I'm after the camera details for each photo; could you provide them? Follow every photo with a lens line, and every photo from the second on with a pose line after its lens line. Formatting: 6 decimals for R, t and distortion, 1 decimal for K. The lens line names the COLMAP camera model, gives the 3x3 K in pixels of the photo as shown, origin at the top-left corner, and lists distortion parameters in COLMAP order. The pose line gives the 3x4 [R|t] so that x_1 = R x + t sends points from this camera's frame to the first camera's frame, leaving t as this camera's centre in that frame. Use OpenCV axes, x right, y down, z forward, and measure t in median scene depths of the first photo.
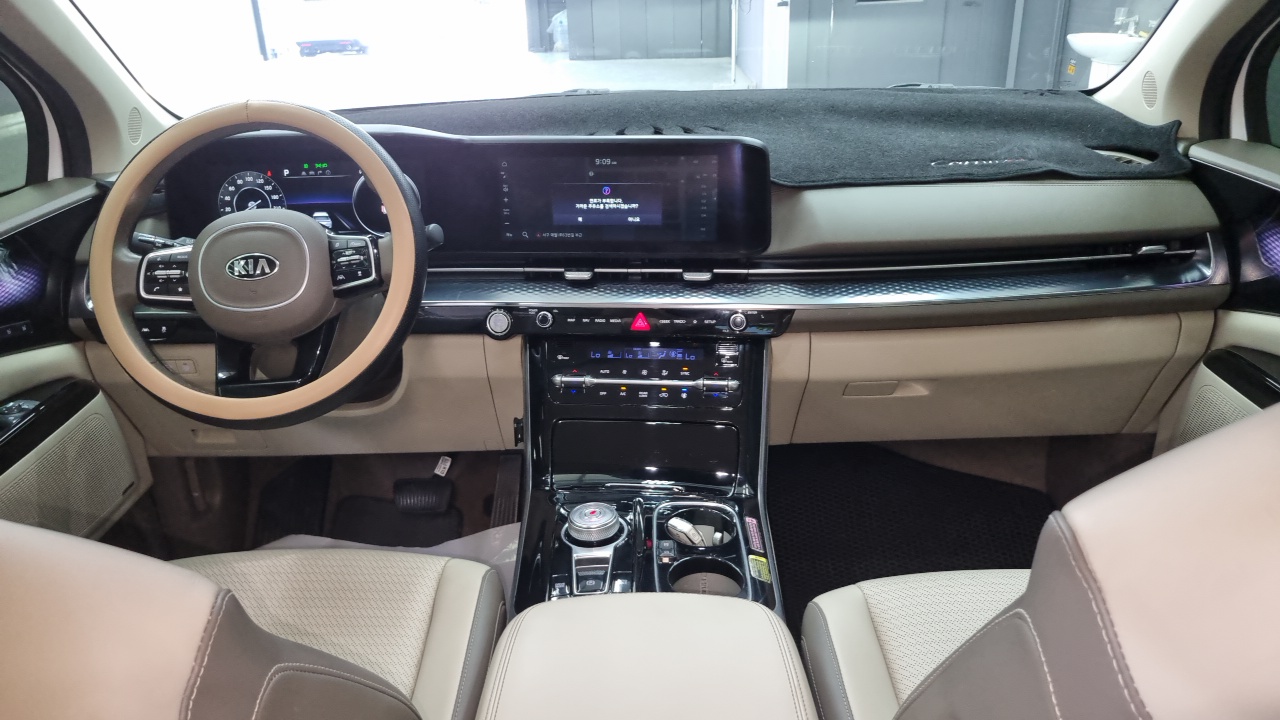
lens RADIAL K [[967.2, 0, 640.0], [0, 967.2, 360.0], [0, 0, 1]] dist [0.010847, 0.009542]
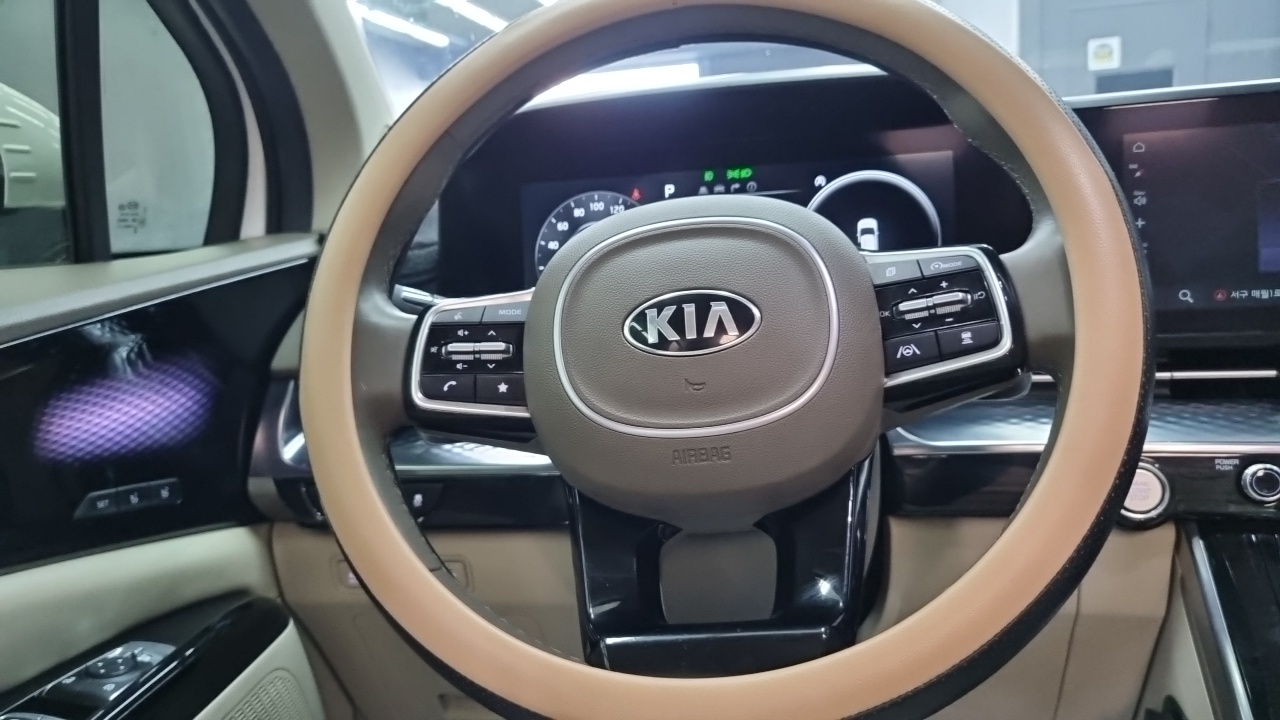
lens RADIAL K [[967.2, 0, 640.0], [0, 967.2, 360.0], [0, 0, 1]] dist [0.010847, 0.009542]
pose [[0.987678, -0.014455, -0.155832, -0.305242], [-0.018100, 0.978493, -0.205485, -0.001218], [0.155450, 0.205774, 0.966174, 0.529301]]
